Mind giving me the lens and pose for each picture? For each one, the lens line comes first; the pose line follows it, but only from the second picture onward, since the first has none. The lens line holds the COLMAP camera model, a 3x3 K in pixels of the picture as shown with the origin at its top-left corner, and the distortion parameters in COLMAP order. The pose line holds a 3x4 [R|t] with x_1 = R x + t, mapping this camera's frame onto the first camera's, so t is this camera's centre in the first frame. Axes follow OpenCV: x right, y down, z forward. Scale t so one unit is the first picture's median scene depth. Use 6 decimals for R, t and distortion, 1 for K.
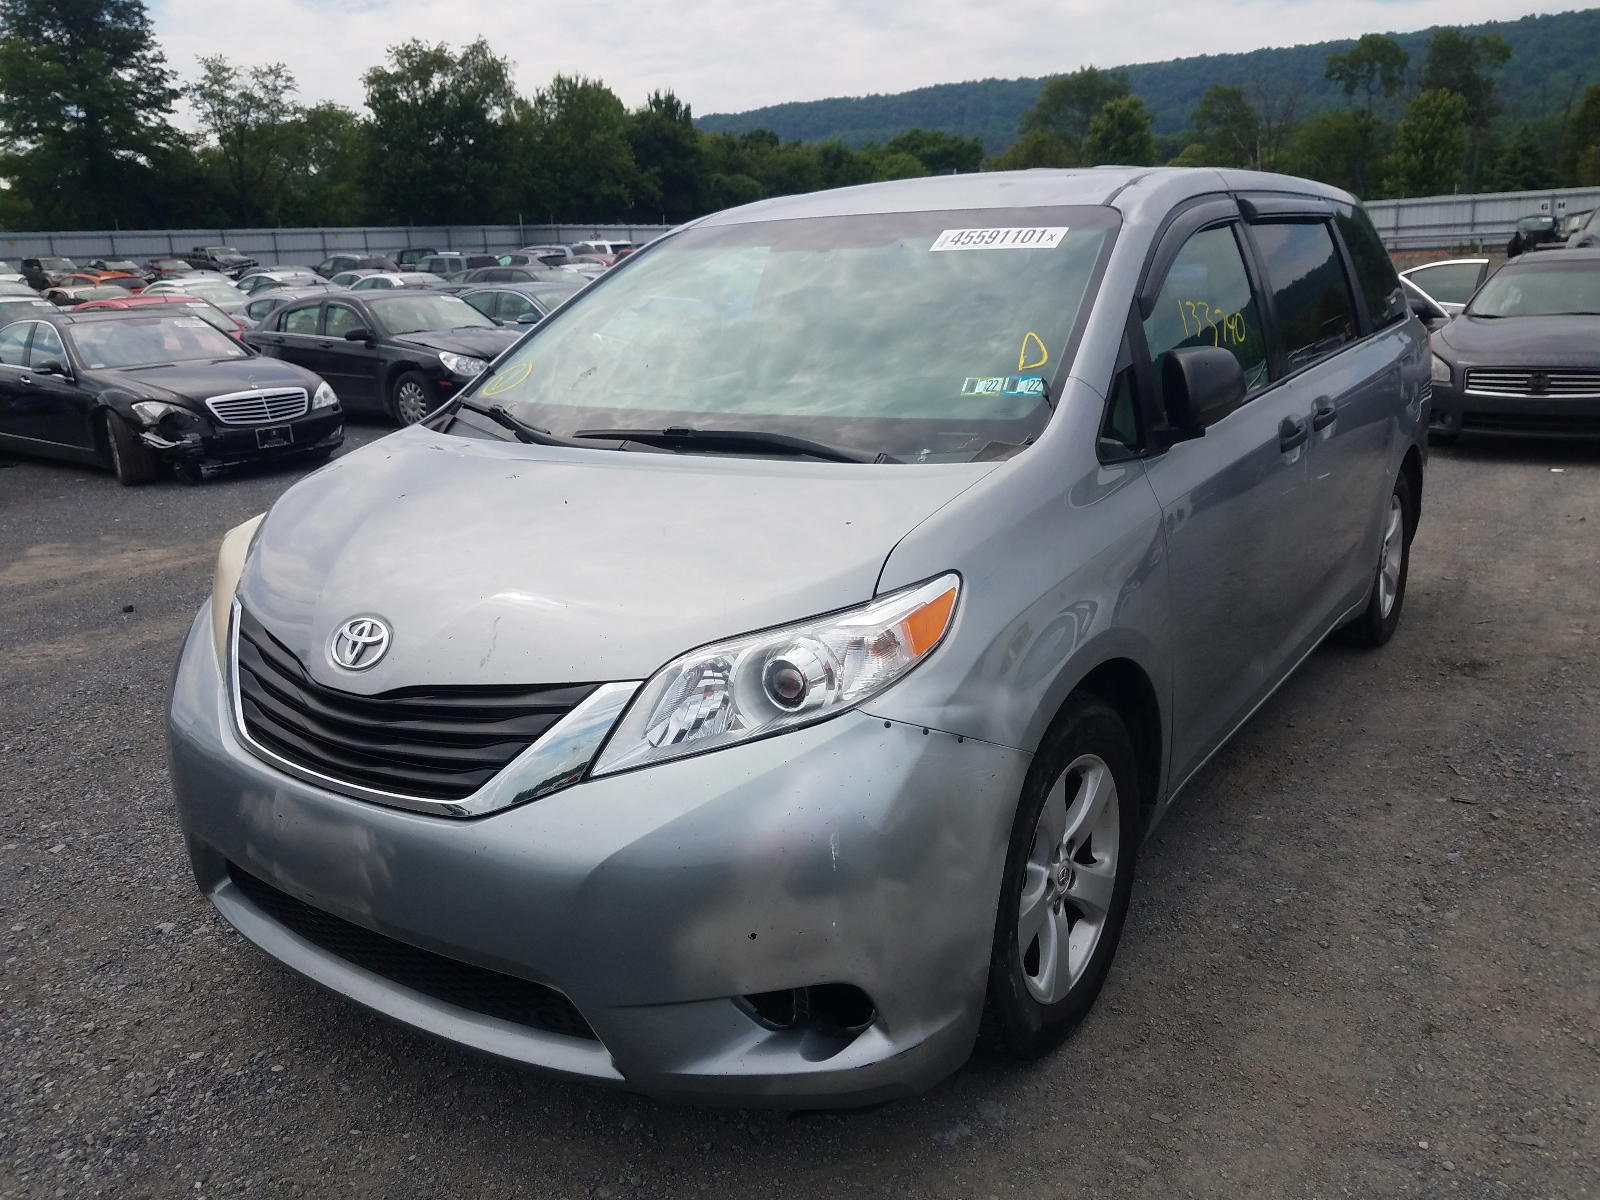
lens RADIAL K [[1267.2, 0, 800.0], [0, 1267.2, 600.0], [0, 0, 1]] dist [-0.002105, -0.005607]
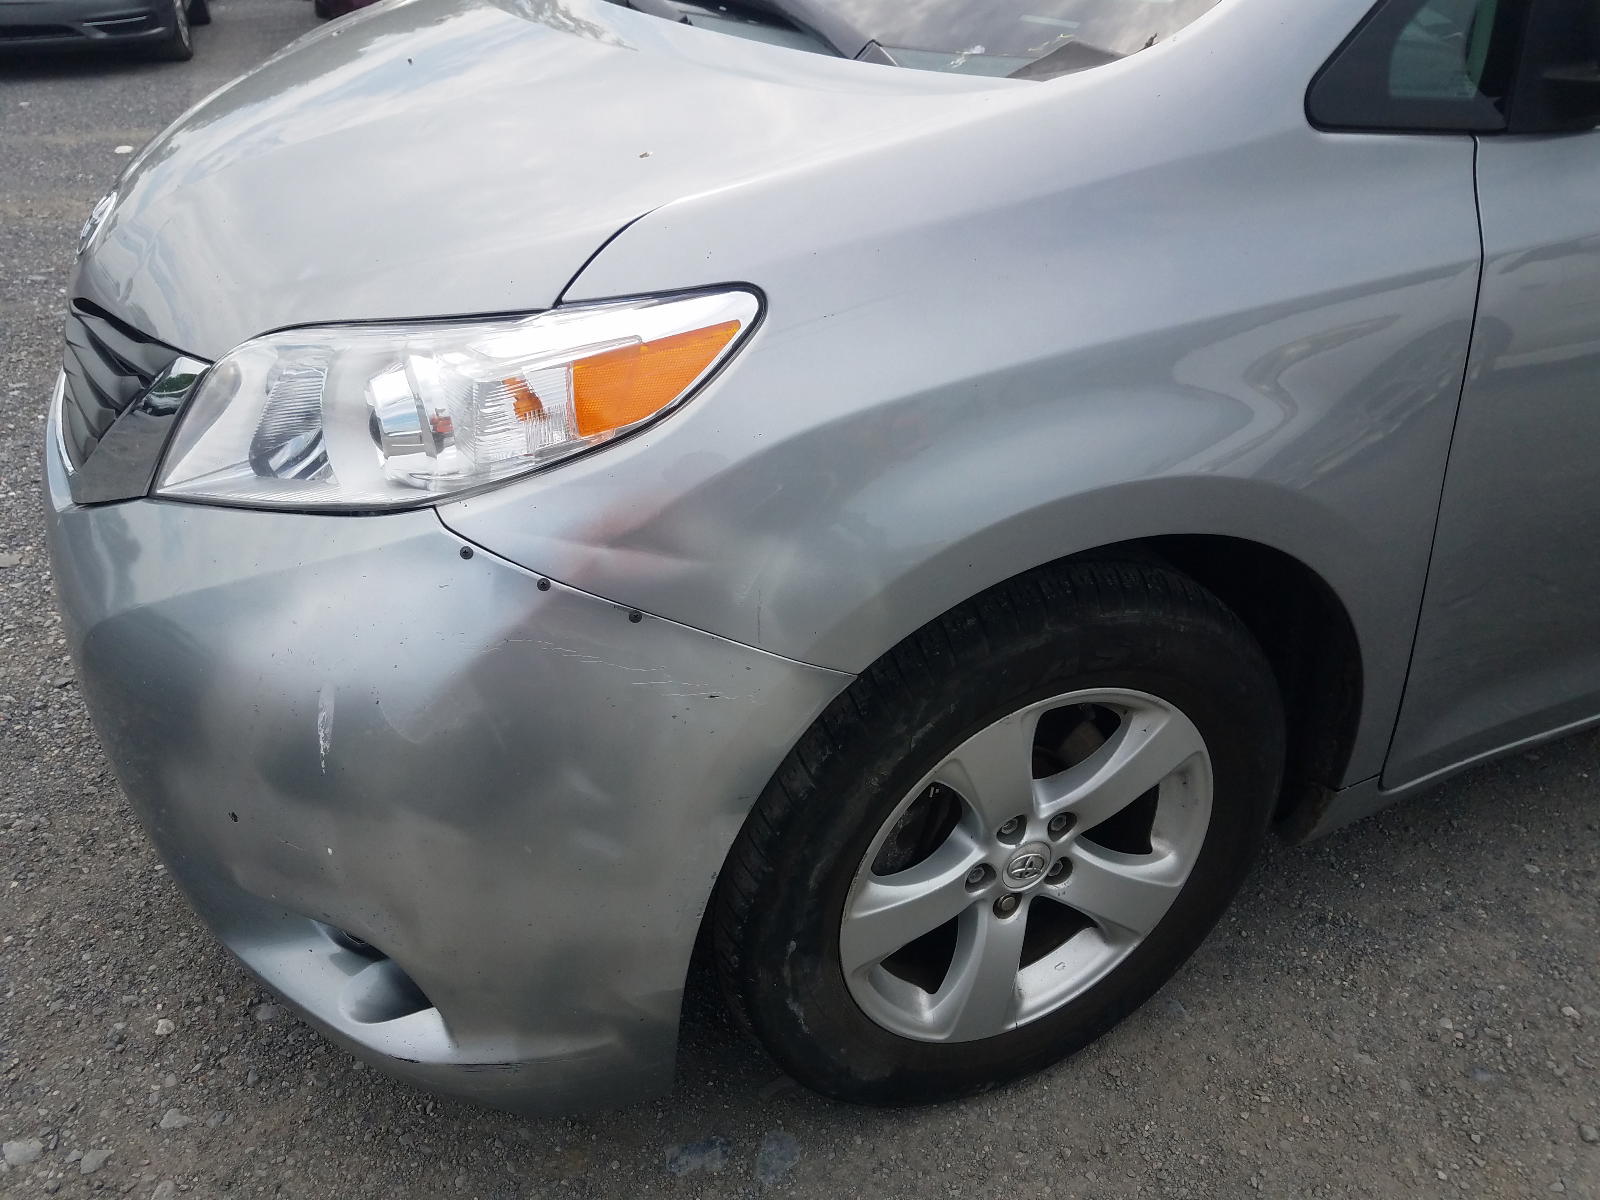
lens RADIAL K [[1267.2, 0, 800.0], [0, 1267.2, 600.0], [0, 0, 1]] dist [-0.002105, -0.005607]
pose [[0.857249, 0.304083, -0.415521, 0.346070], [-0.179688, 0.932929, 0.312020, -0.060434], [0.482531, -0.192815, 0.854392, 0.517037]]
